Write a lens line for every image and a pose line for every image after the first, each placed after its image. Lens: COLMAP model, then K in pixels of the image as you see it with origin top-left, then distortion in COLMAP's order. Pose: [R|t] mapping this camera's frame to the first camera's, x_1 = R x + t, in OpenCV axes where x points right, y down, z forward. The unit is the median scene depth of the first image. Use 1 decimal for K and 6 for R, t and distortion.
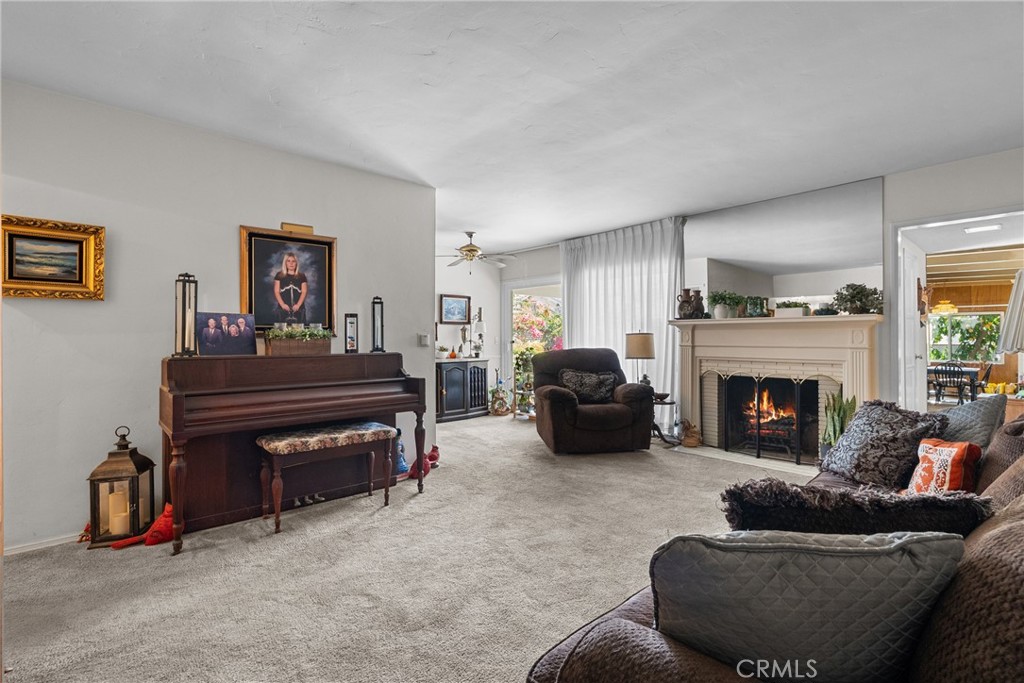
lens RADIAL K [[466.7, 0, 514.8], [0, 466.7, 338.4], [0, 0, 1]] dist [-0.000561, 0.000015]
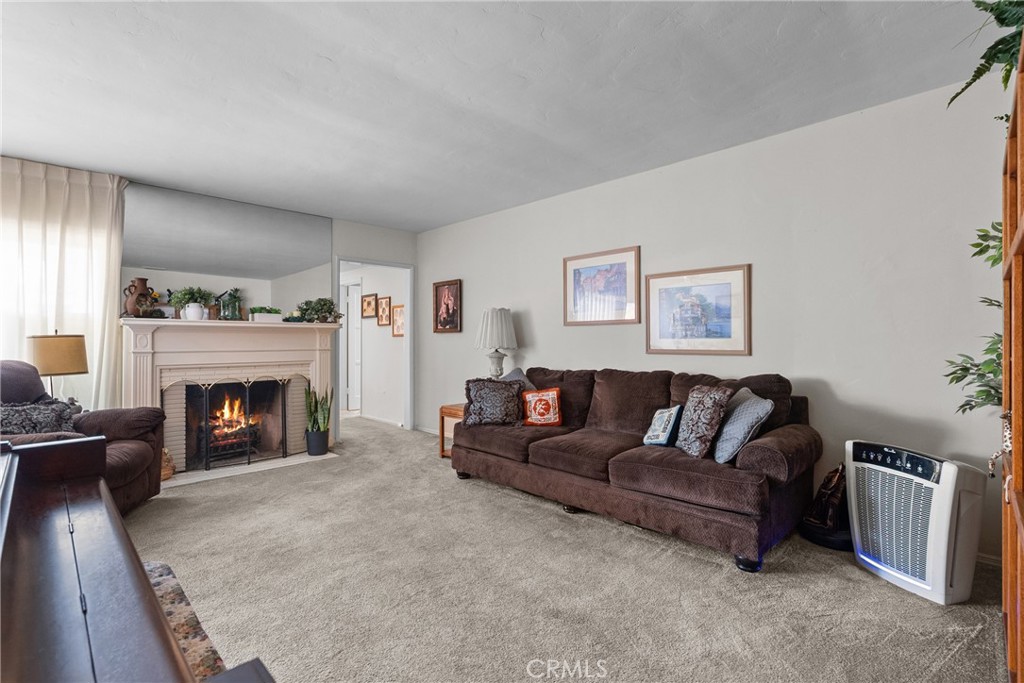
lens RADIAL K [[466.7, 0, 514.9], [0, 466.7, 338.8], [0, 0, 1]] dist [-0.000561, 0.000015]
pose [[-0.037622, 0.004995, 0.999280, -0.444185], [0.002943, 0.999984, -0.004888, -0.001227], [-0.999288, 0.002757, -0.037636, 0.444699]]
